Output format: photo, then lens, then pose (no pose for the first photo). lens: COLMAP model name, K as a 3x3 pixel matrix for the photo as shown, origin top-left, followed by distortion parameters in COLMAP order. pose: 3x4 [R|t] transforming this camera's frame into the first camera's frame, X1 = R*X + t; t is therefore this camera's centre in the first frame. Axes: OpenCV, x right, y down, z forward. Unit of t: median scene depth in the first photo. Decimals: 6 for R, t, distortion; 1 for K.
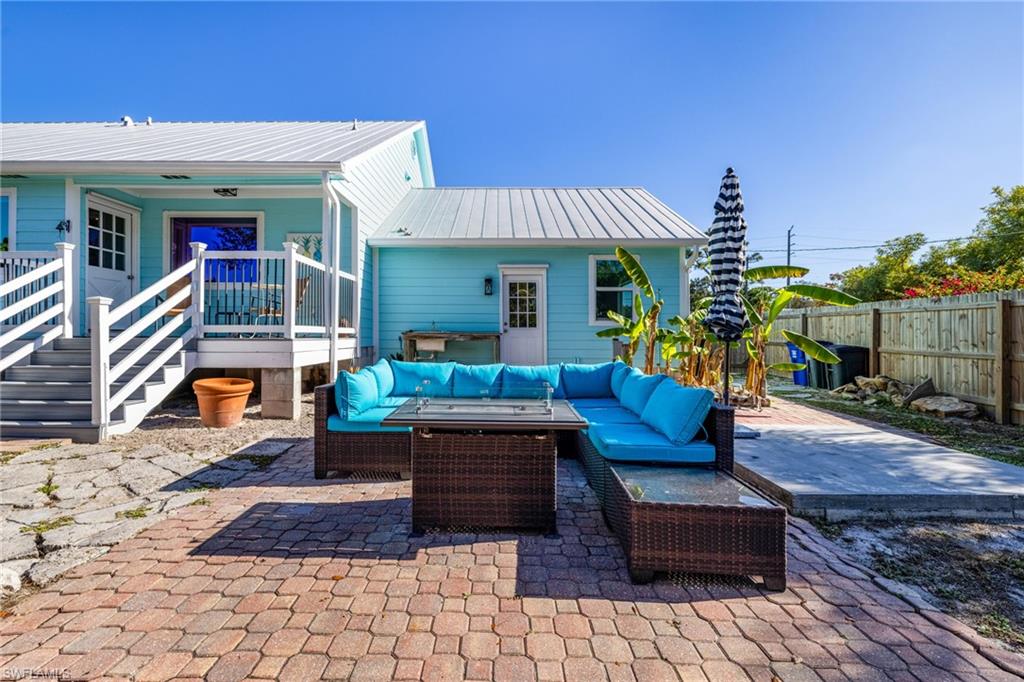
lens RADIAL K [[451.4, 0, 502.6], [0, 451.4, 328.0], [0, 0, 1]] dist [0.002904, -0.000270]
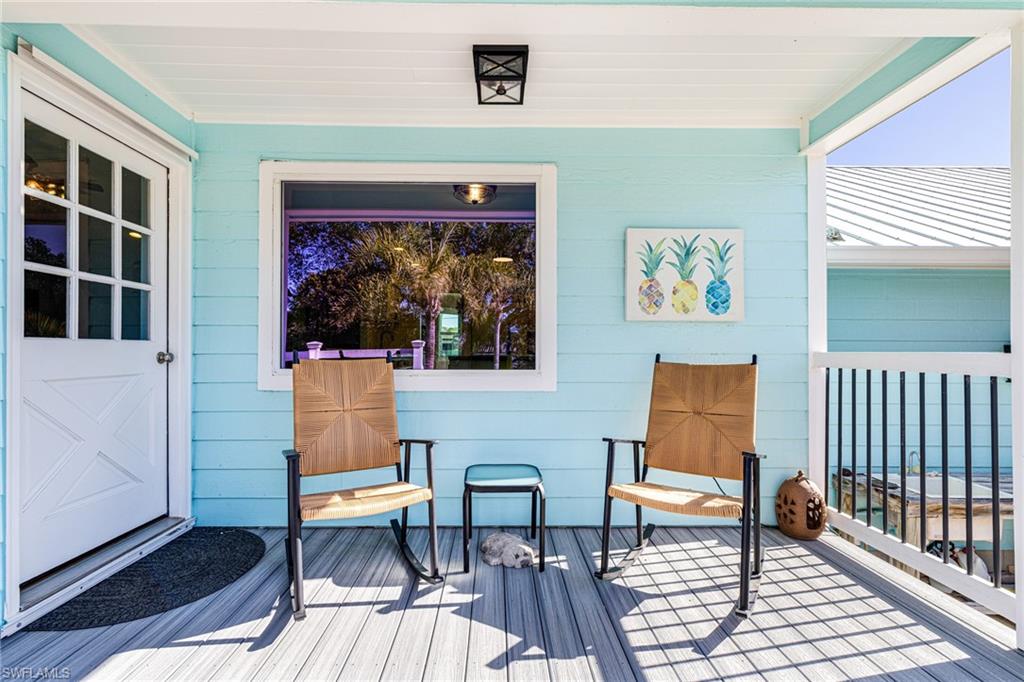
lens RADIAL K [[450.2, 0, 515.7], [0, 450.2, 344.1], [0, 0, 1]] dist [-0.013185, -0.000256]
pose [[0.999248, -0.001771, 0.038736, -0.592224], [0.001755, 0.999998, 0.000452, -0.124596], [-0.038736, -0.000384, 0.999249, 0.678442]]
